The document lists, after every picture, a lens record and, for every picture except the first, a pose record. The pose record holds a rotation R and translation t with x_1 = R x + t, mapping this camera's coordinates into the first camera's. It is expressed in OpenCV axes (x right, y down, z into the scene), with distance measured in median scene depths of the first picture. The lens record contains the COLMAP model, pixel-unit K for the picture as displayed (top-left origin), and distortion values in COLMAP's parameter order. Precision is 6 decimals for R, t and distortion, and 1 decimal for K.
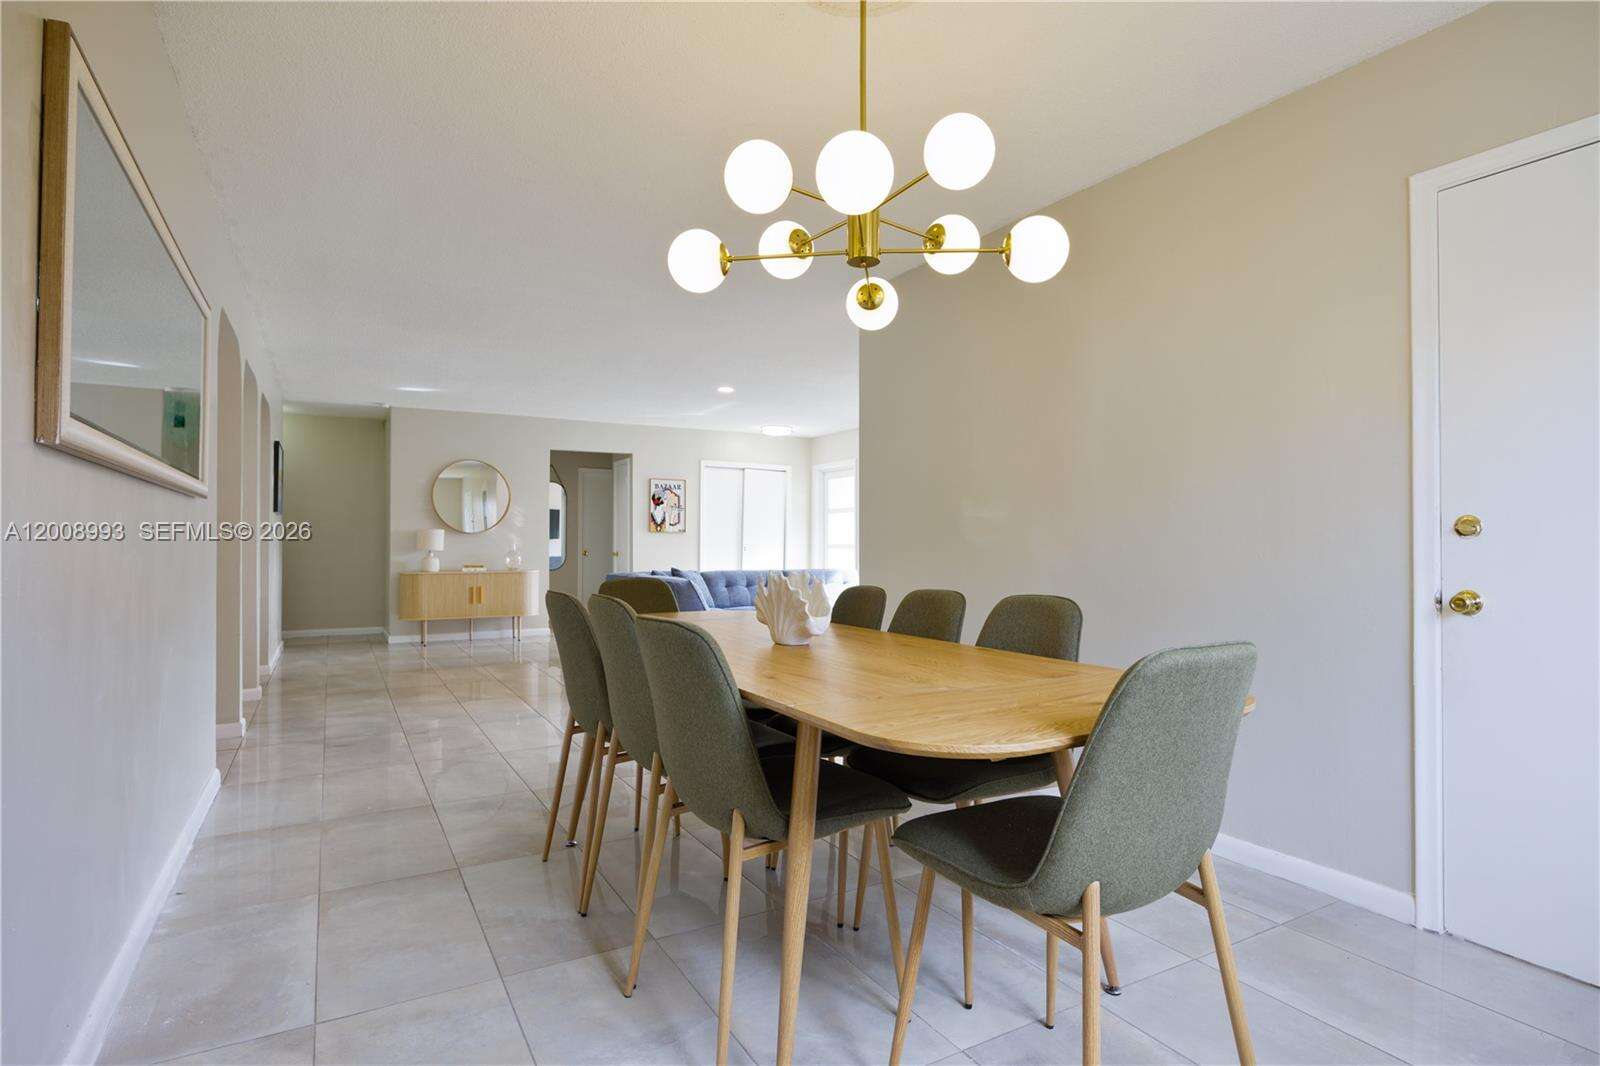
lens RADIAL K [[828.5, 0, 800.8], [0, 828.5, 535.3], [0, 0, 1]] dist [-0.001603, -0.000354]
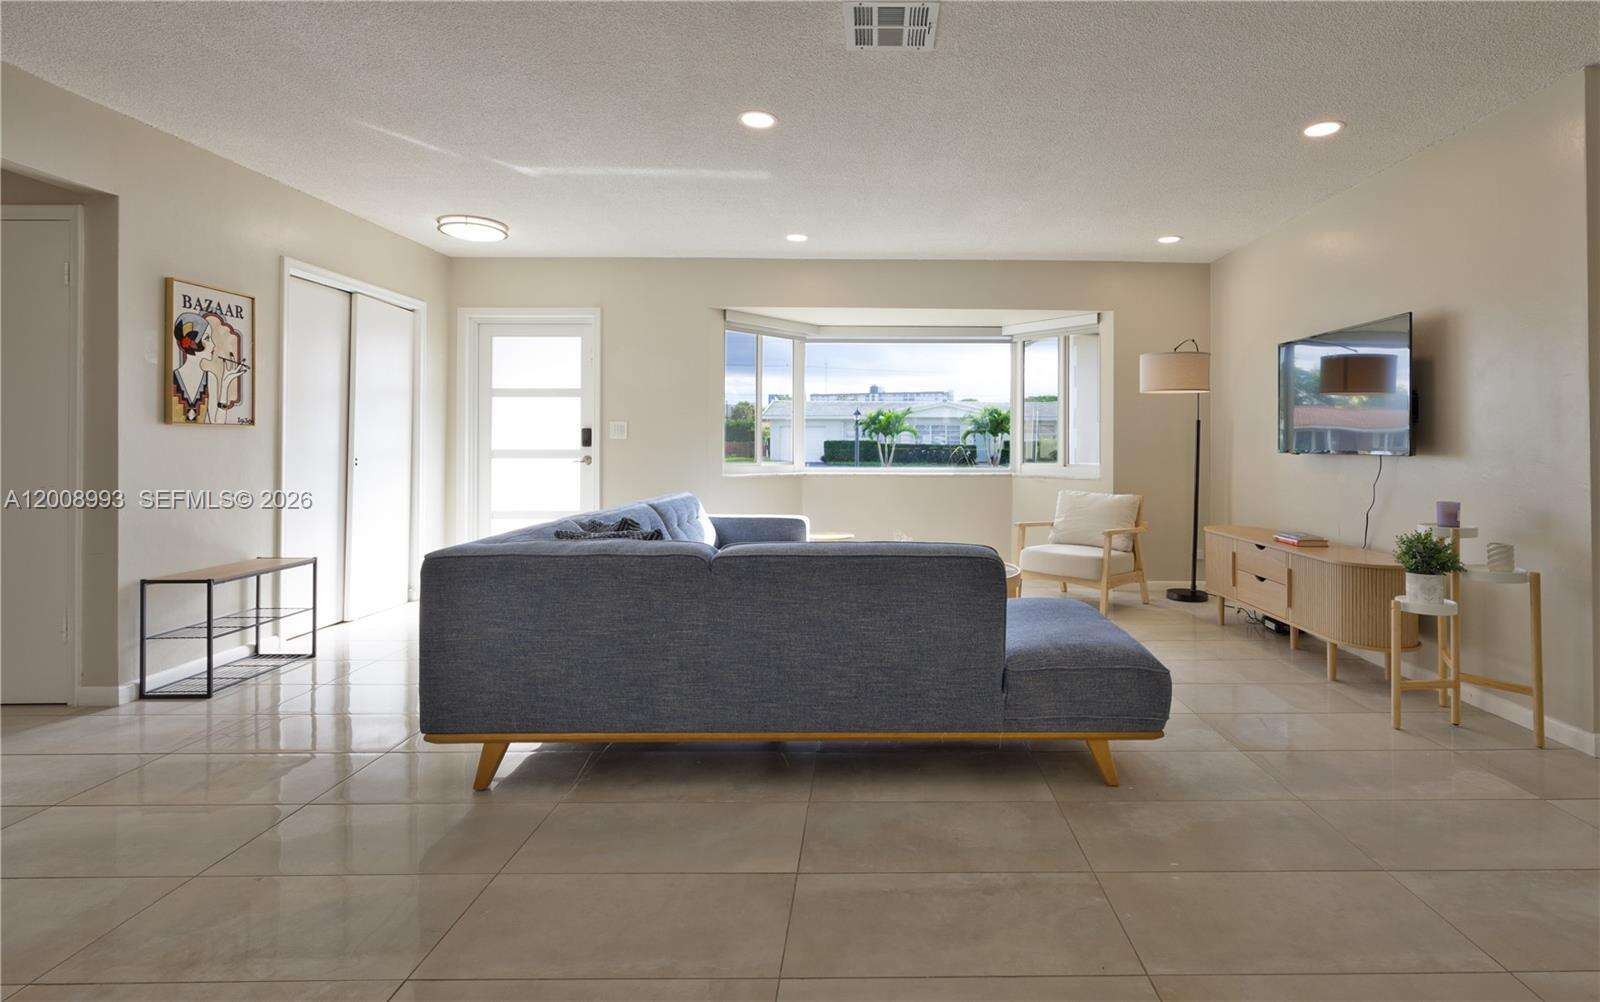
lens RADIAL K [[763.8, 0, 872.1], [0, 763.8, 435.1], [0, 0, 1]] dist [0.000551, 0.000107]
pose [[0.481211, 0.006870, 0.876578, -0.328715], [-0.007229, 0.999966, -0.003868, 0.000412], [-0.876575, -0.004475, 0.481244, 0.563703]]
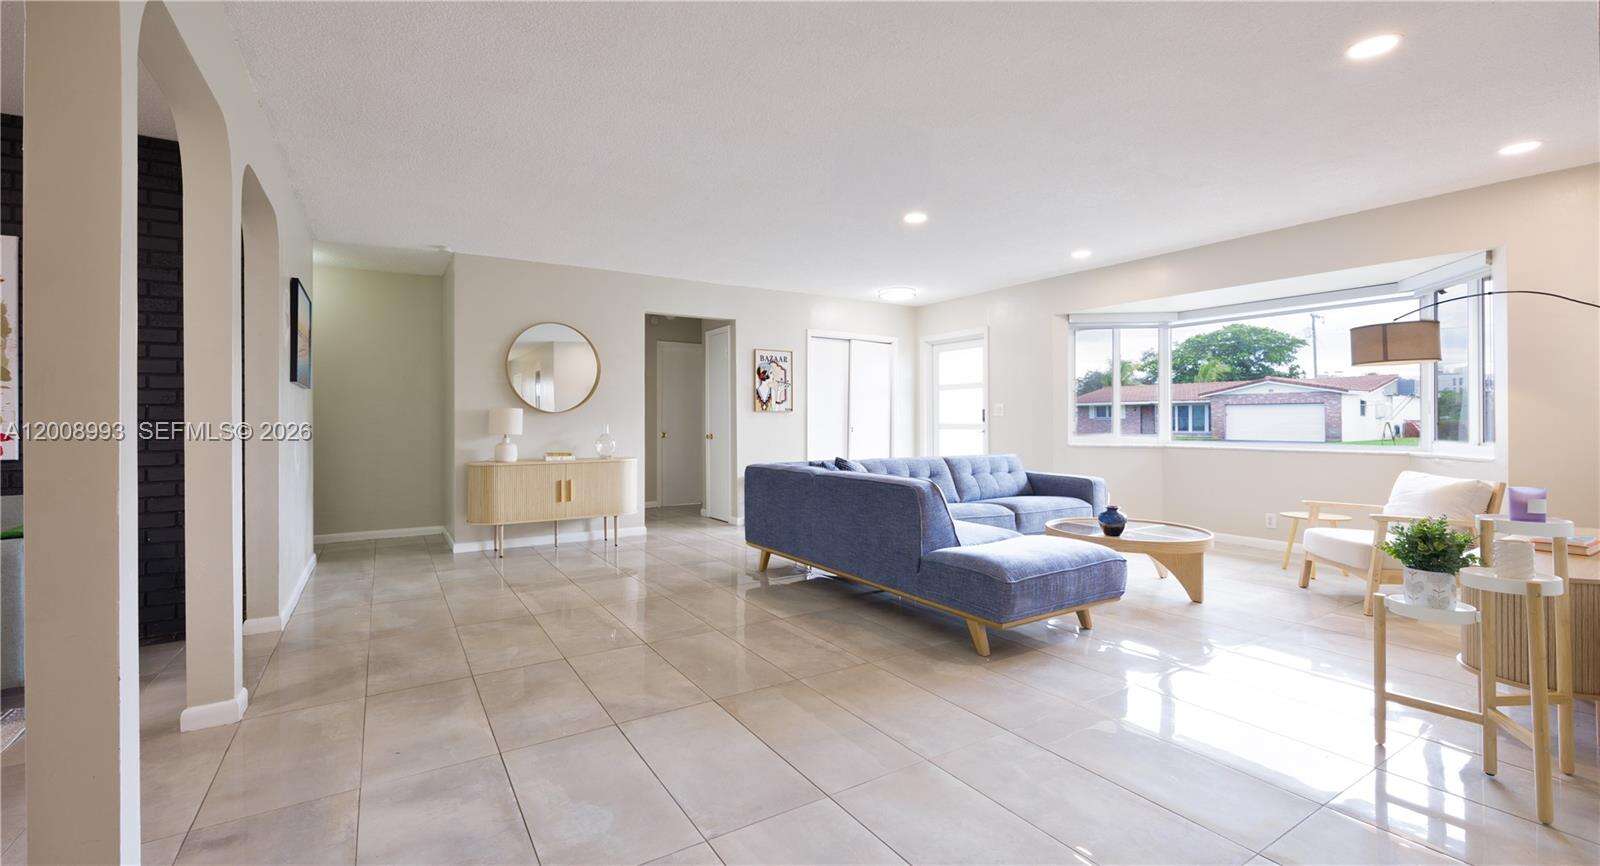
lens RADIAL K [[654.5, 0, 780.5], [0, 654.5, 415.9], [0, 0, 1]] dist [-0.000678, -0.000455]
pose [[0.999430, -0.003807, 0.033532, -0.178411], [0.003814, 0.999993, -0.000142, 0.001156], [-0.033531, 0.000270, 0.999438, 0.317927]]
